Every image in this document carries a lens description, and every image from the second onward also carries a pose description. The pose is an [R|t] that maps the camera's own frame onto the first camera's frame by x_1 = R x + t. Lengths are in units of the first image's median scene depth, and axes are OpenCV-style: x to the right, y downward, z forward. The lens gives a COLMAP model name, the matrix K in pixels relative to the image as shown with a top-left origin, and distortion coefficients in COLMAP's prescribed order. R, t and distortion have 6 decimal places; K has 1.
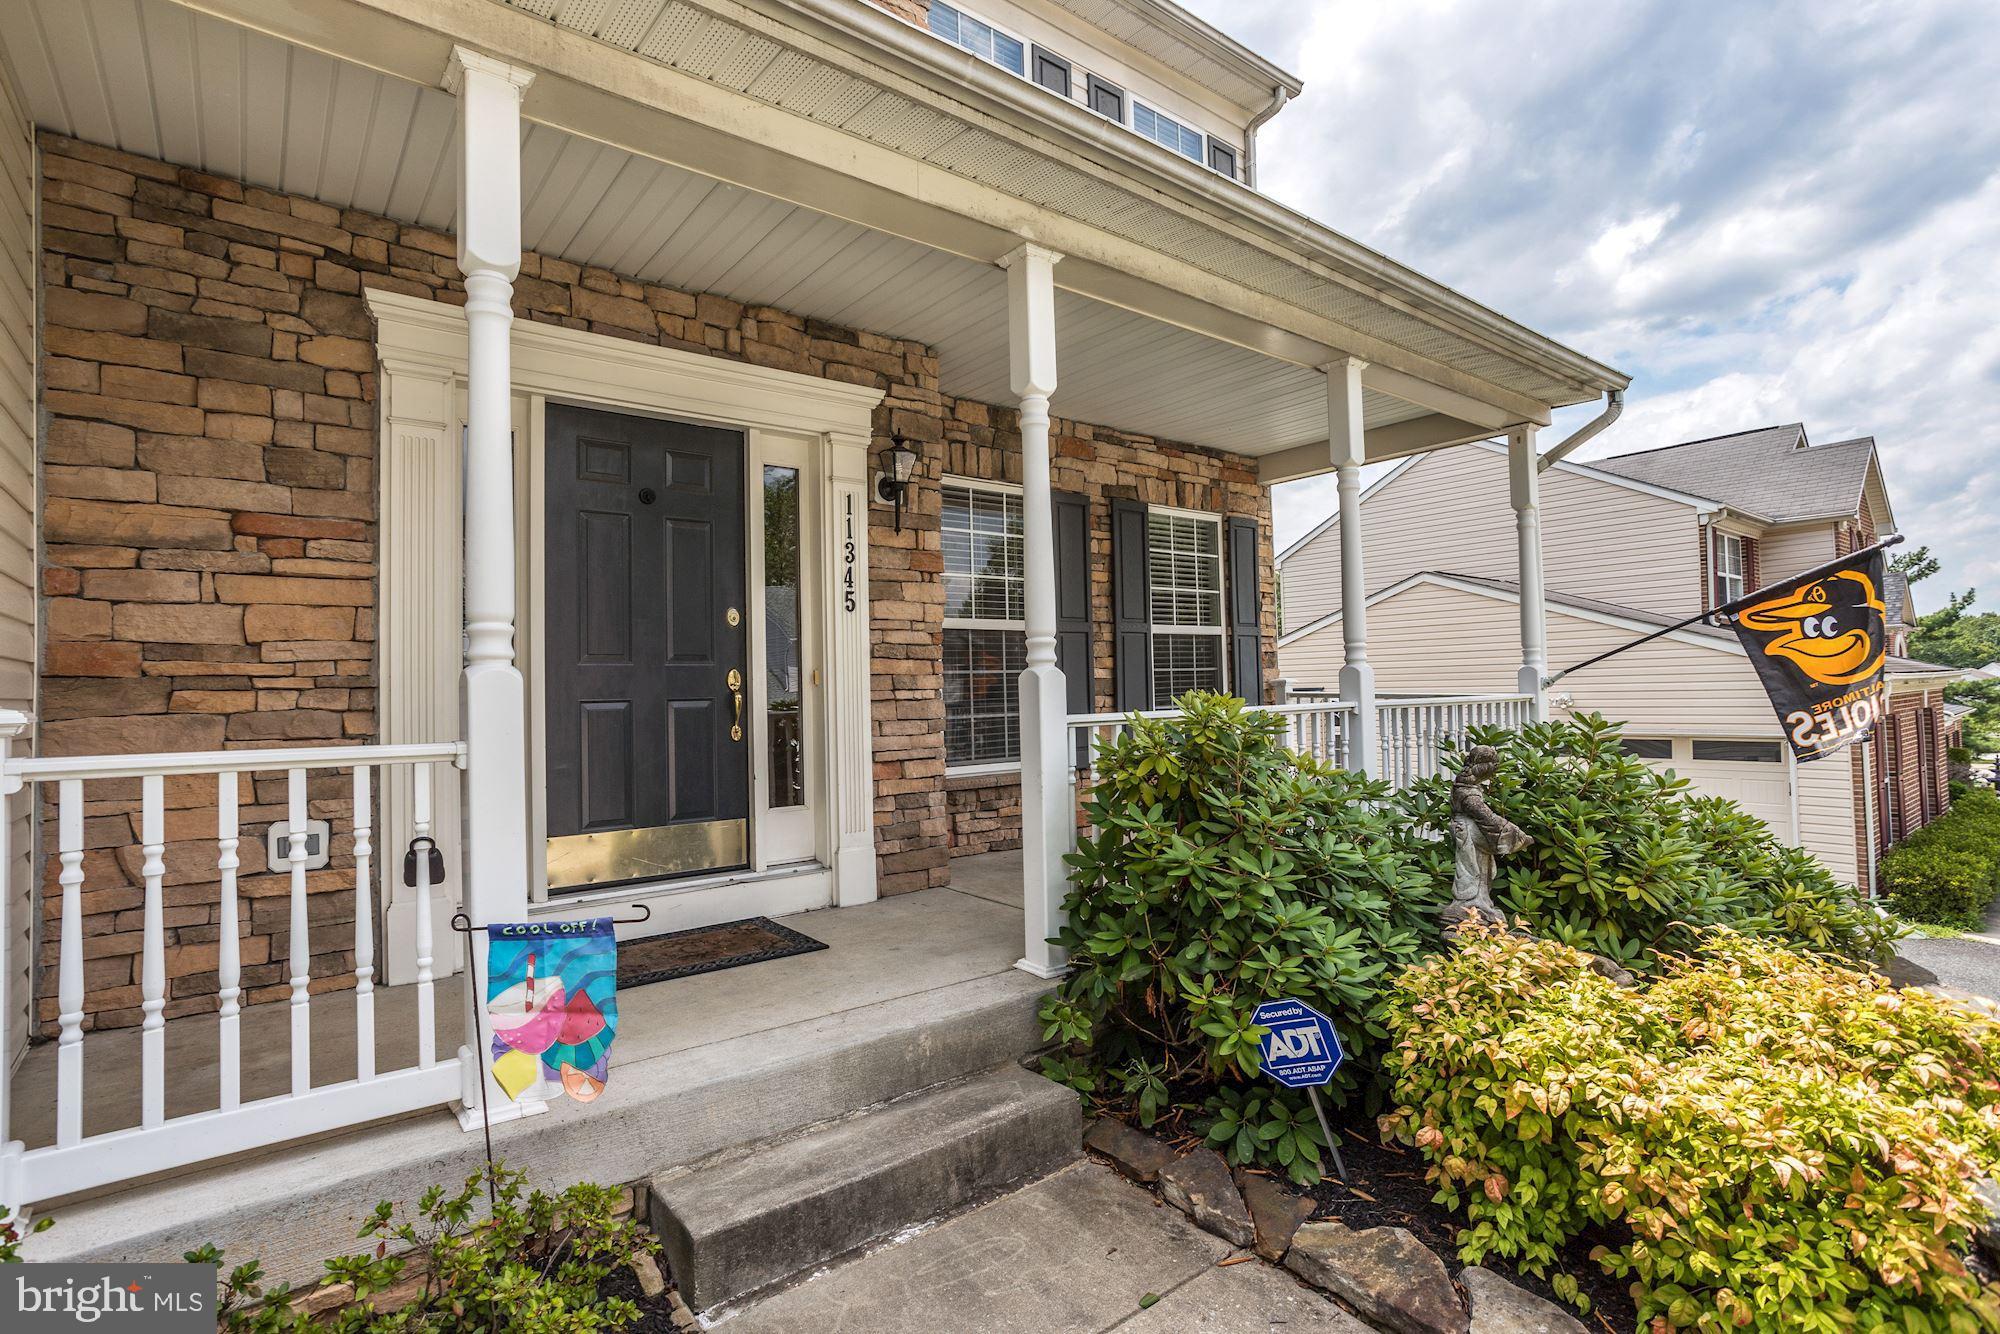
lens RADIAL K [[957.3, 0, 1000.0], [0, 957.3, 667.0], [0, 0, 1]] dist [-0.053614, 0.025045]
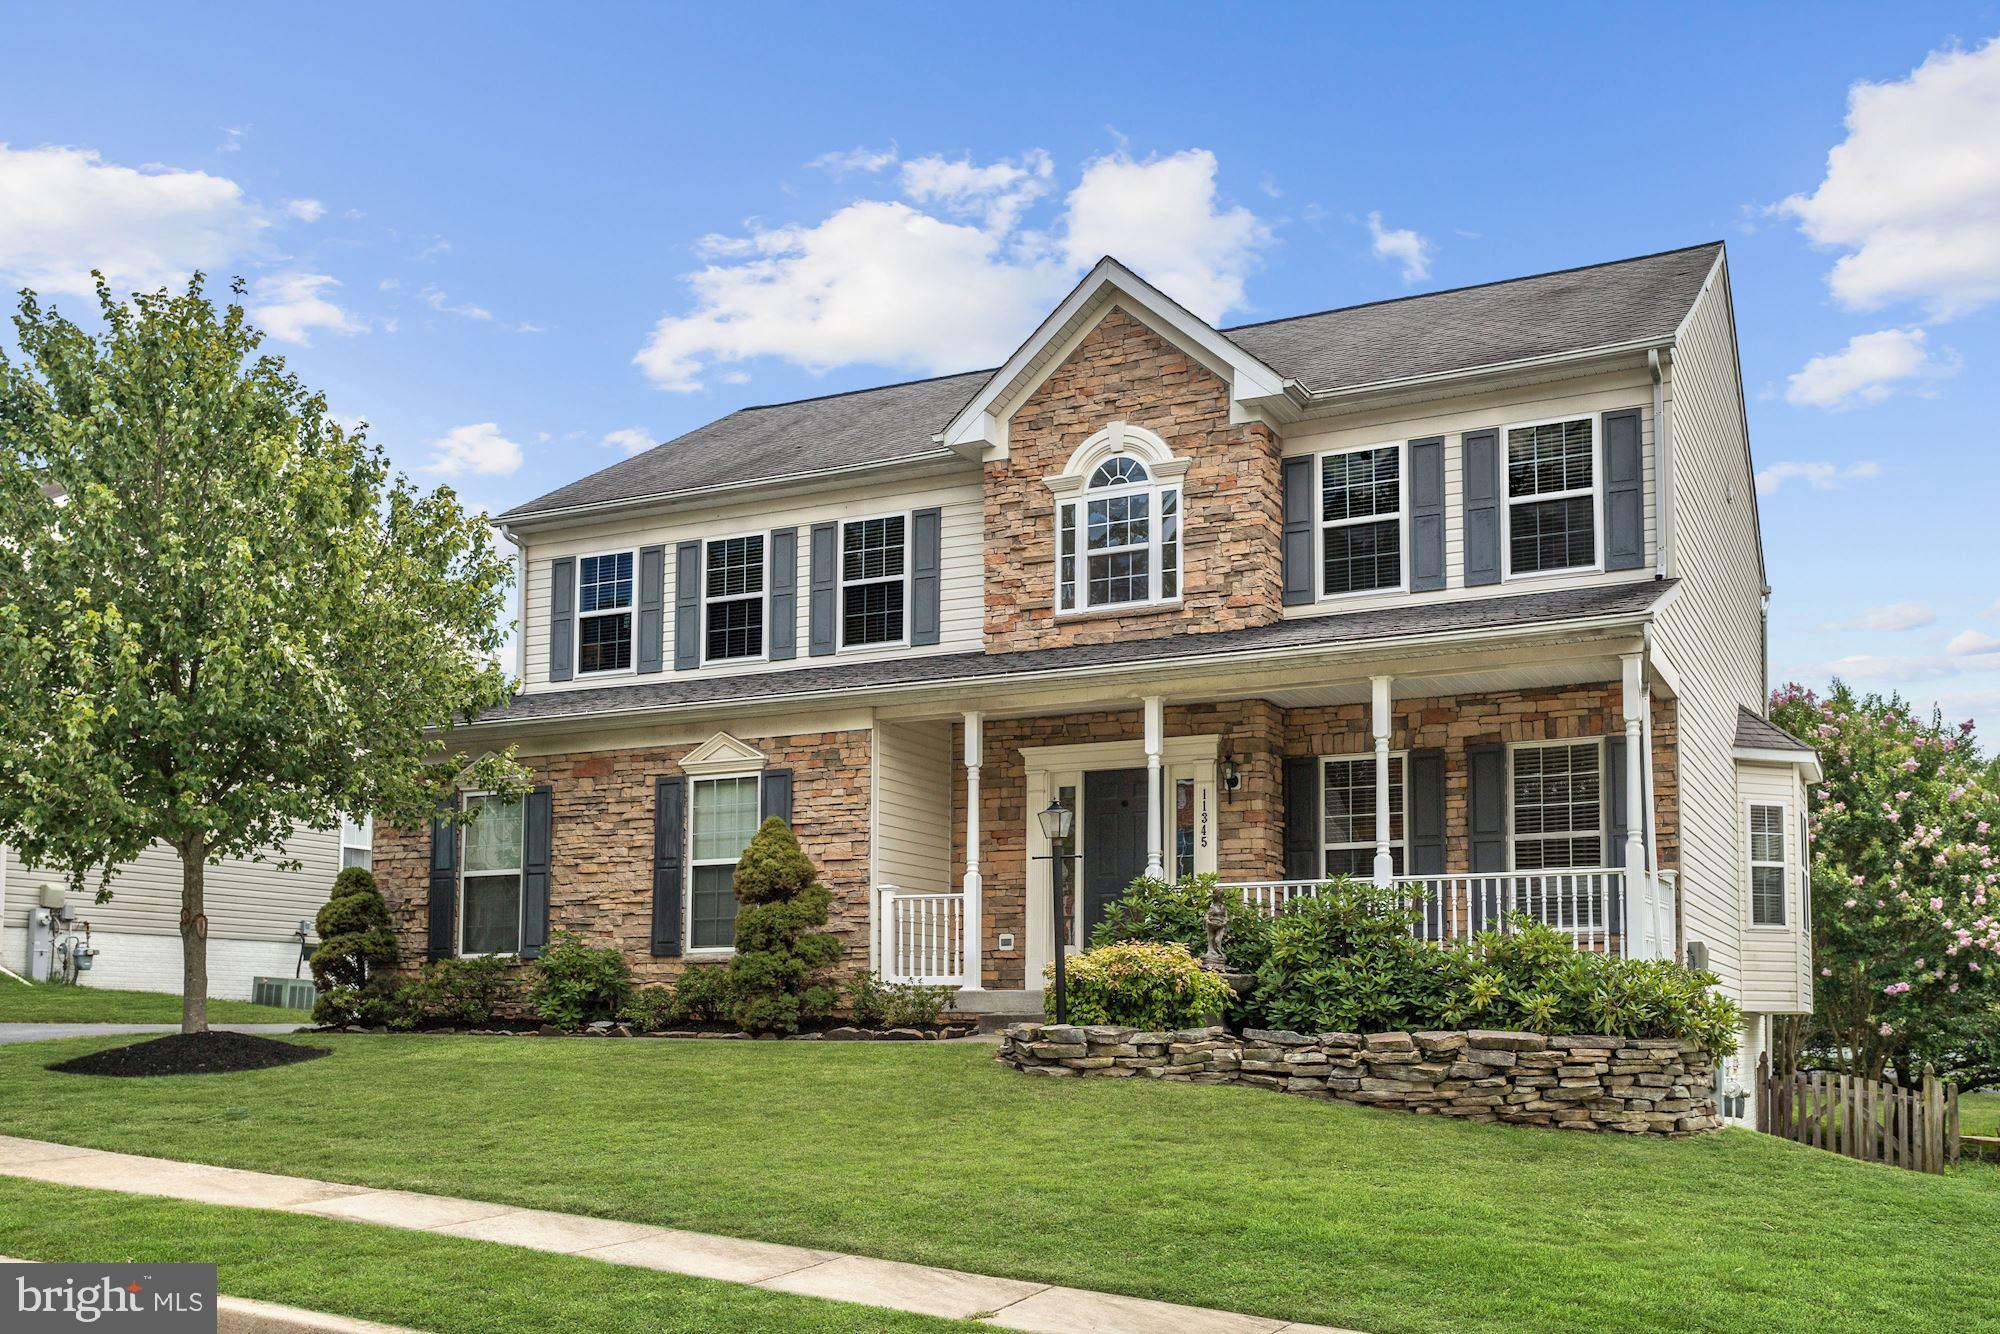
lens RADIAL K [[1865.9, 0, 1000.0], [0, 1865.9, 667.0], [0, 0, 1]] dist [-0.059951, -0.001210]
pose [[0.424853, -0.160117, -0.890990, 2.277906], [0.004676, 0.984609, -0.174711, 0.179315], [0.905250, 0.070060, 0.419063, -0.757346]]
